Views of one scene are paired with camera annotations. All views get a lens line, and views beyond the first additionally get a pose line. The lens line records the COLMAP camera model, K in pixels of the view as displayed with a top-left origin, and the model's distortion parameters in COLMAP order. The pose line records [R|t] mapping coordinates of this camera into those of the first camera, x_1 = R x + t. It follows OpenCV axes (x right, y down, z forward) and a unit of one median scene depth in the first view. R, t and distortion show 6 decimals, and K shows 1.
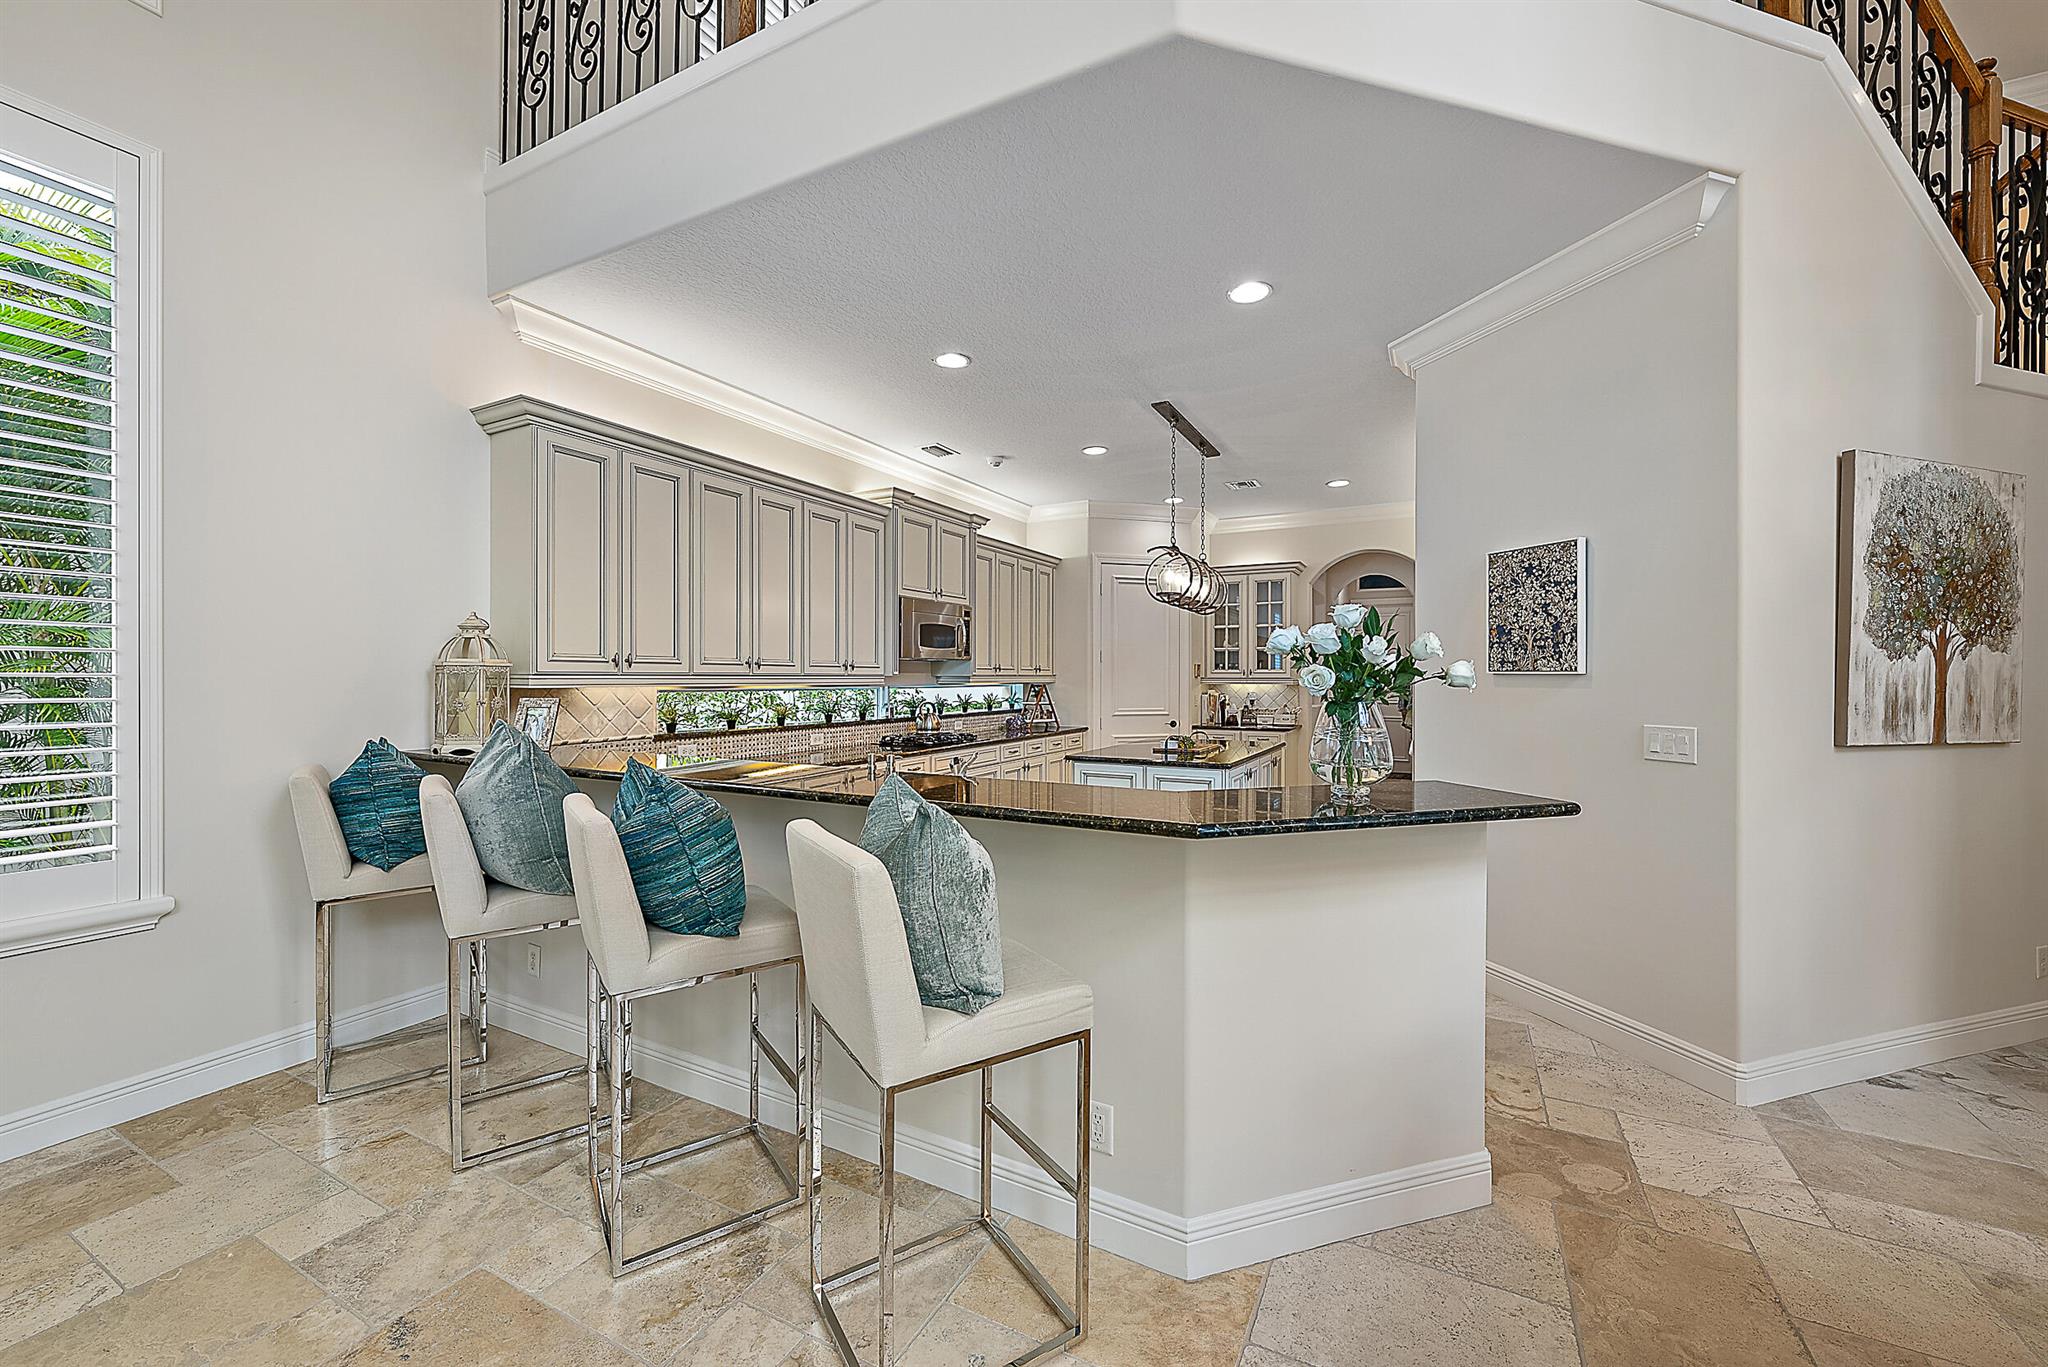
lens RADIAL K [[799.3, 0, 1028.1], [0, 799.3, 681.3], [0, 0, 1]] dist [-0.000174, -0.000692]
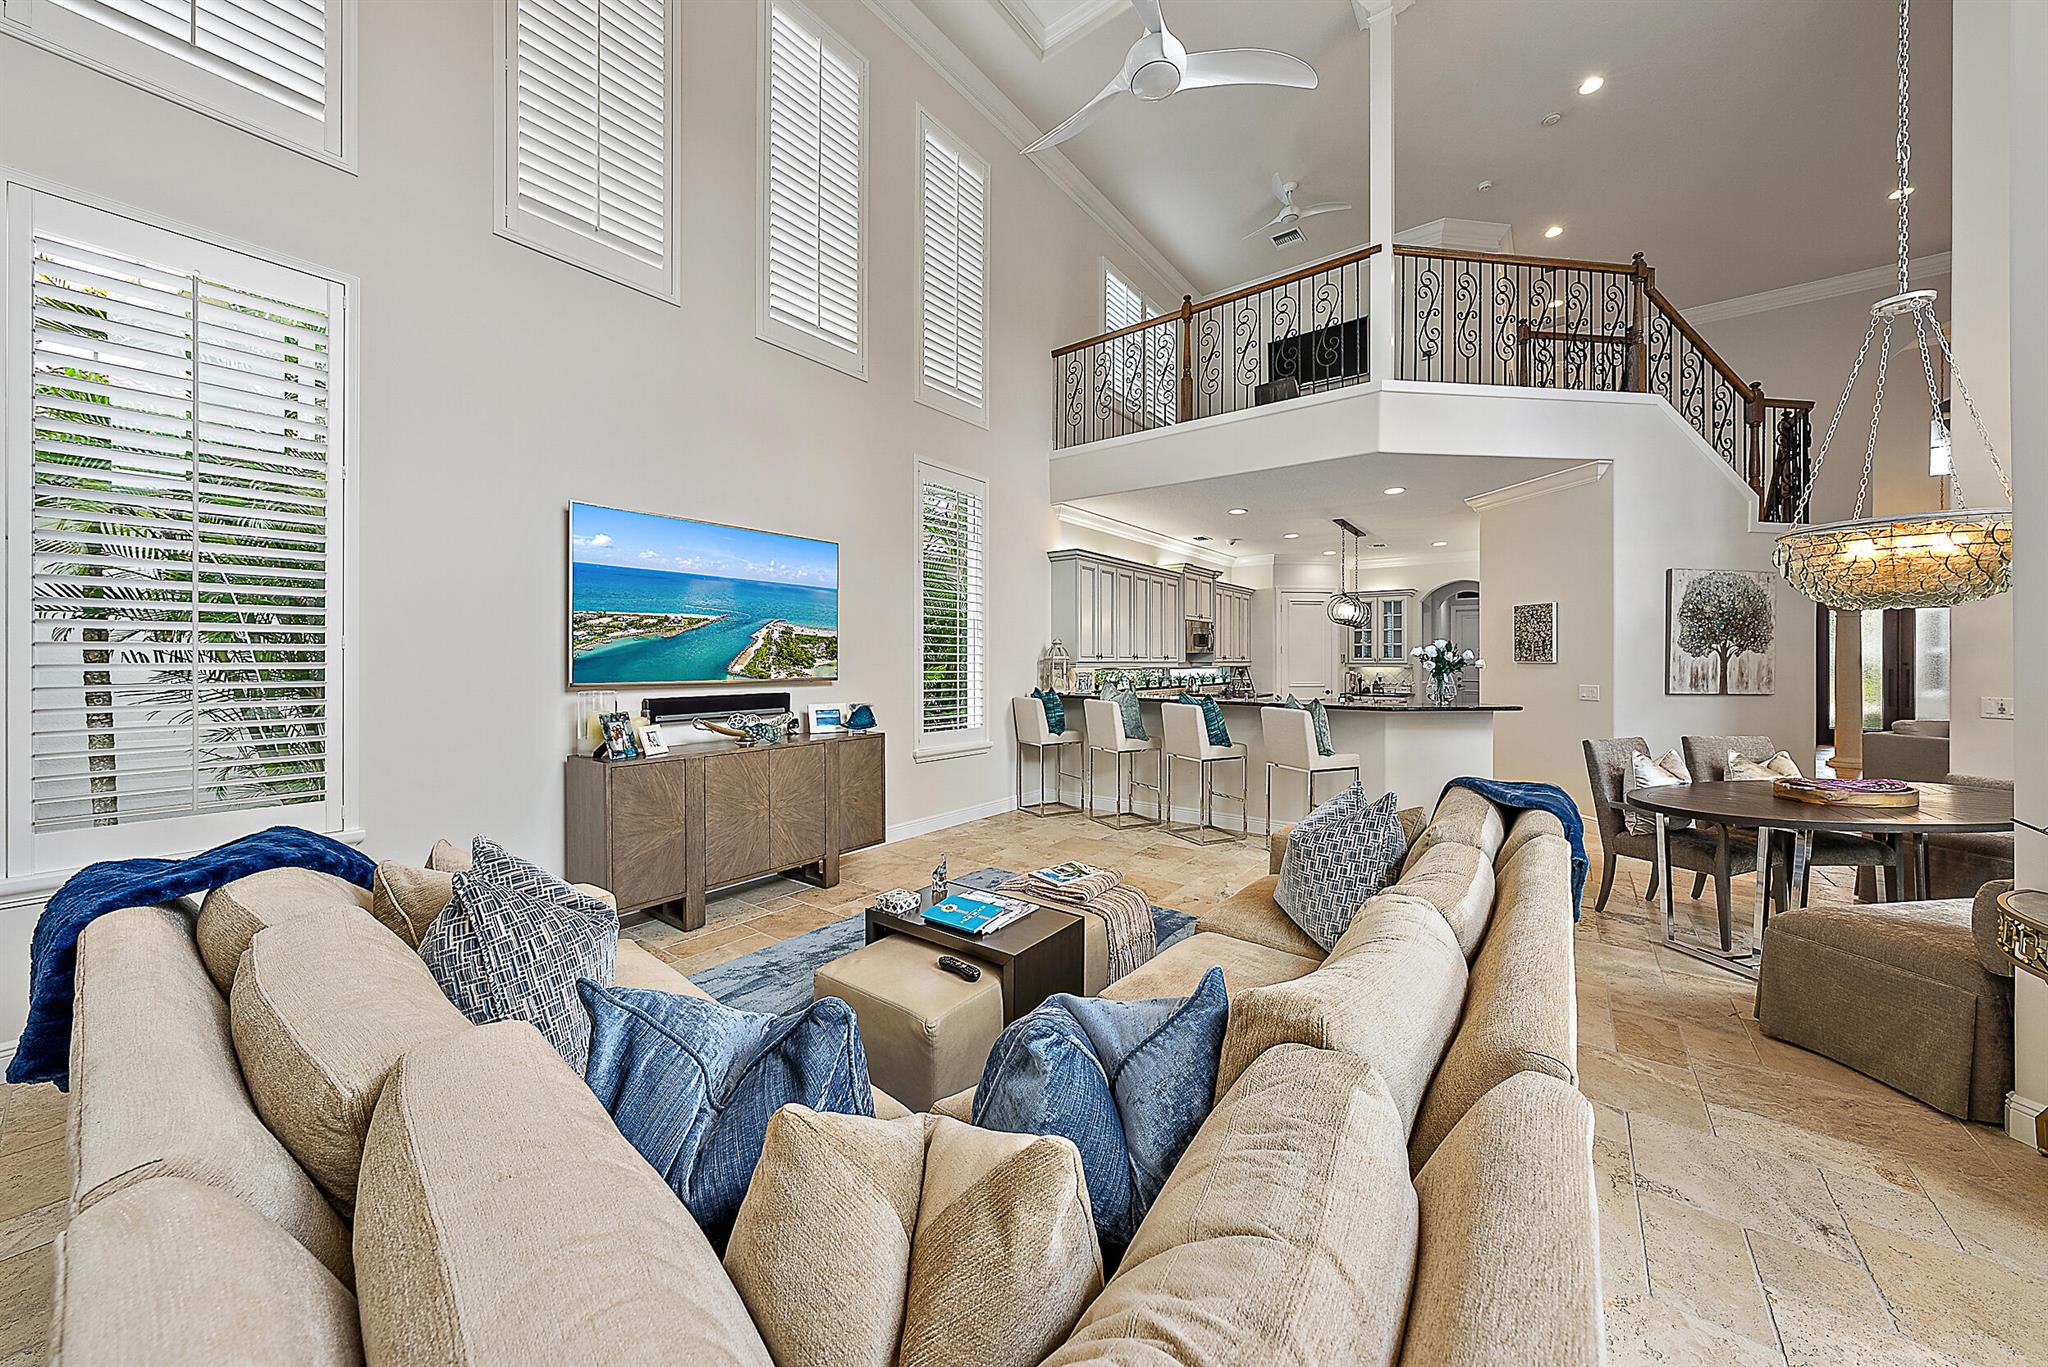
lens RADIAL K [[708.9, 0, 1028.5], [0, 708.9, 661.8], [0, 0, 1]] dist [-0.002185, -0.000124]
pose [[0.987246, 0.000358, -0.159201, -0.468496], [-0.000868, 0.999995, -0.003136, -0.004878], [0.159199, 0.003234, 0.987241, -1.249217]]
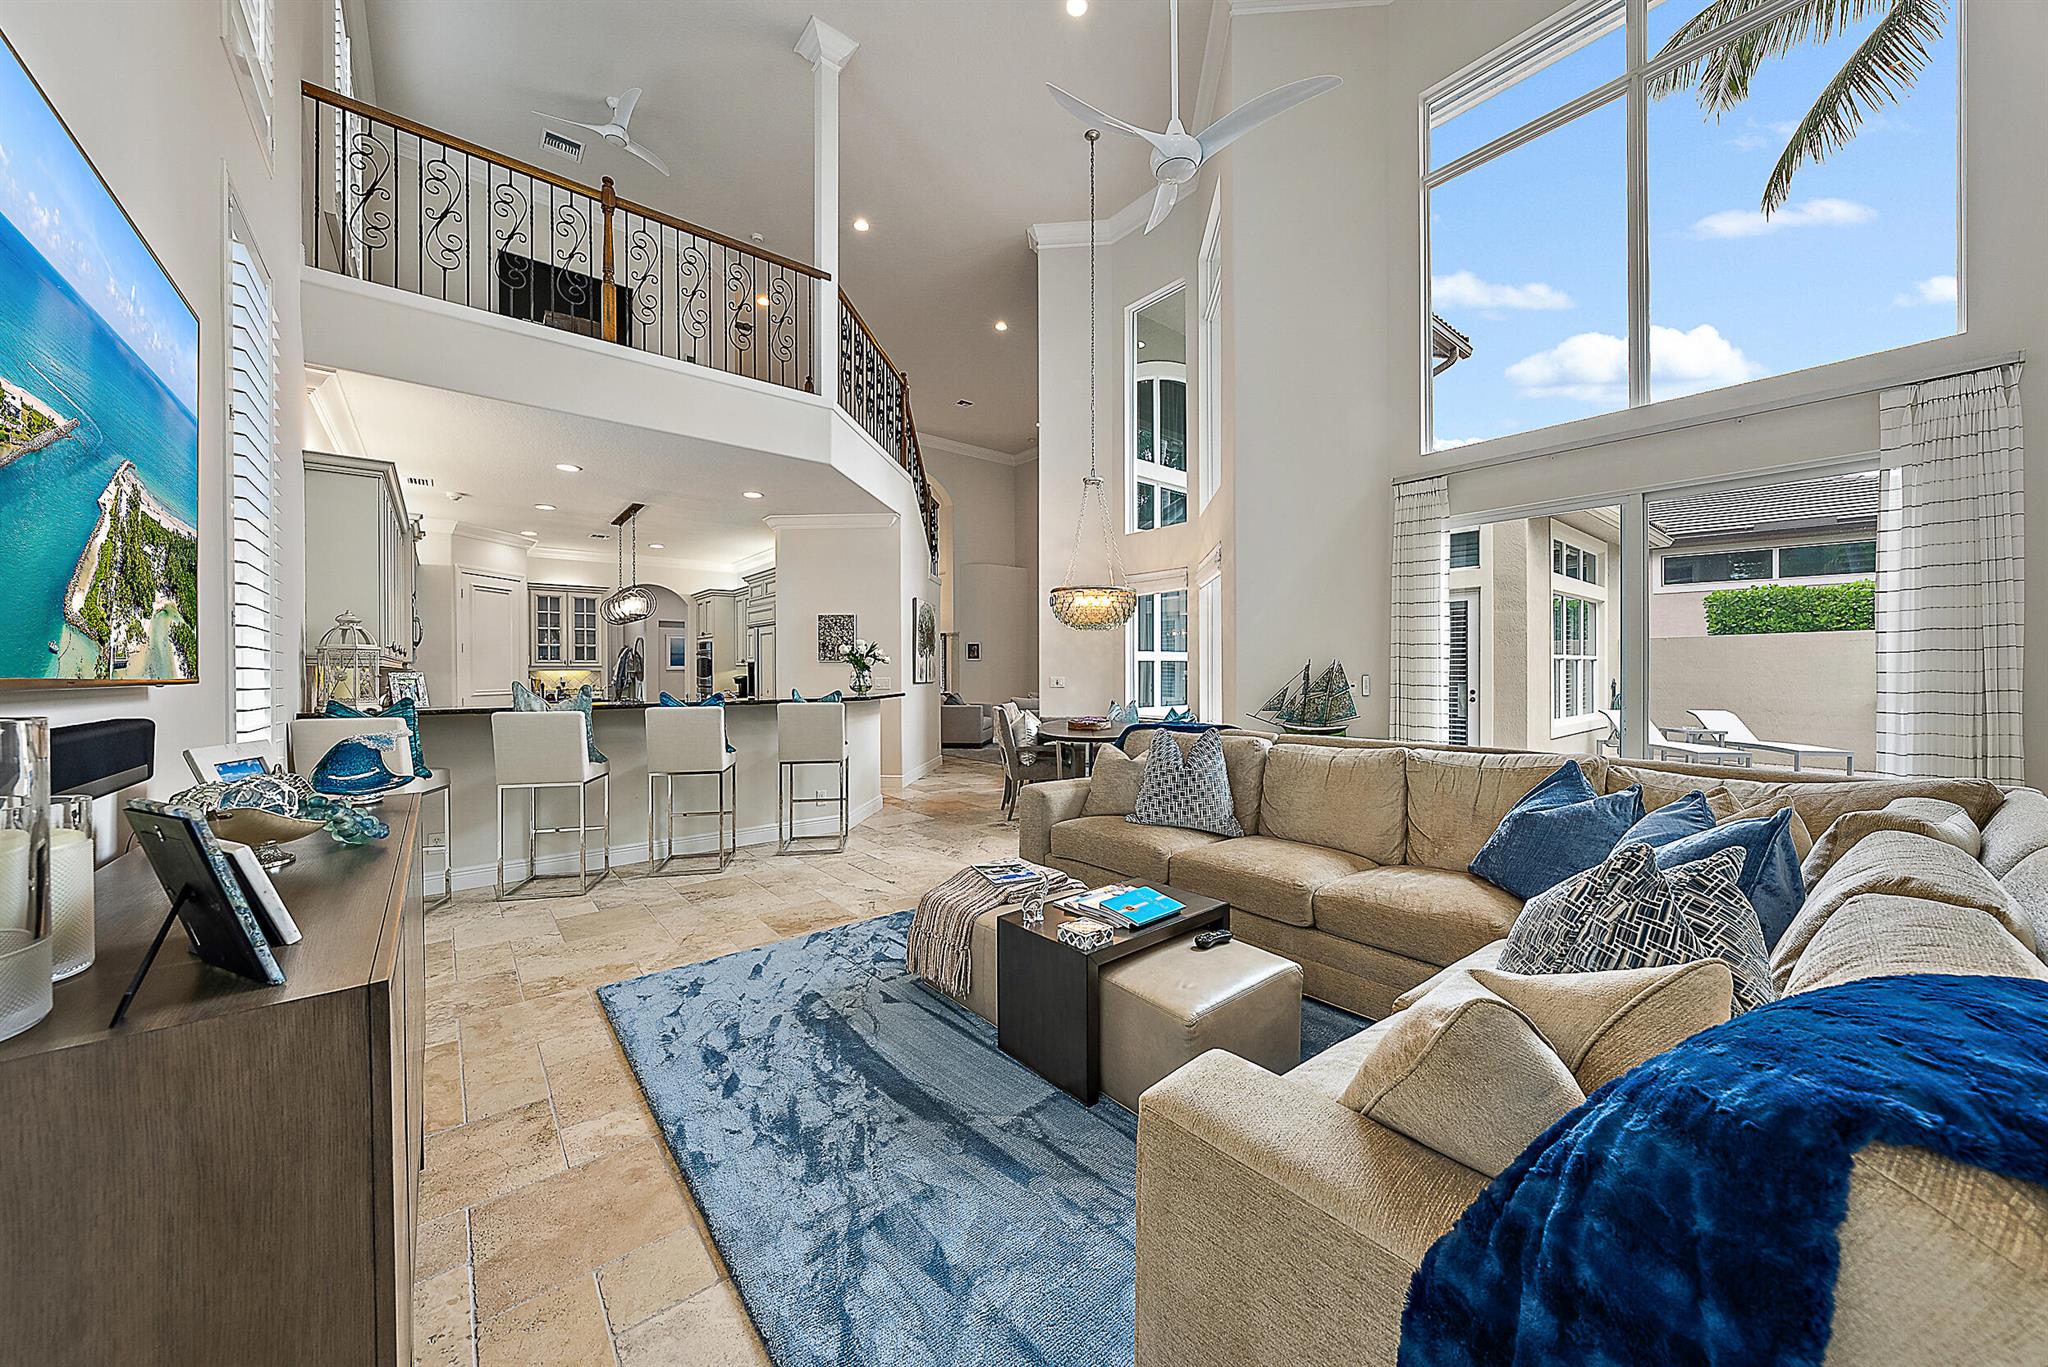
lens RADIAL K [[708.9, 0, 1044.0], [0, 708.9, 673.2], [0, 0, 1]] dist [-0.002185, -0.000124]
pose [[0.371574, -0.007493, 0.928373, -1.481158], [0.009603, 0.999945, 0.004227, 0.029180], [-0.928354, 0.007345, 0.371626, -0.604220]]
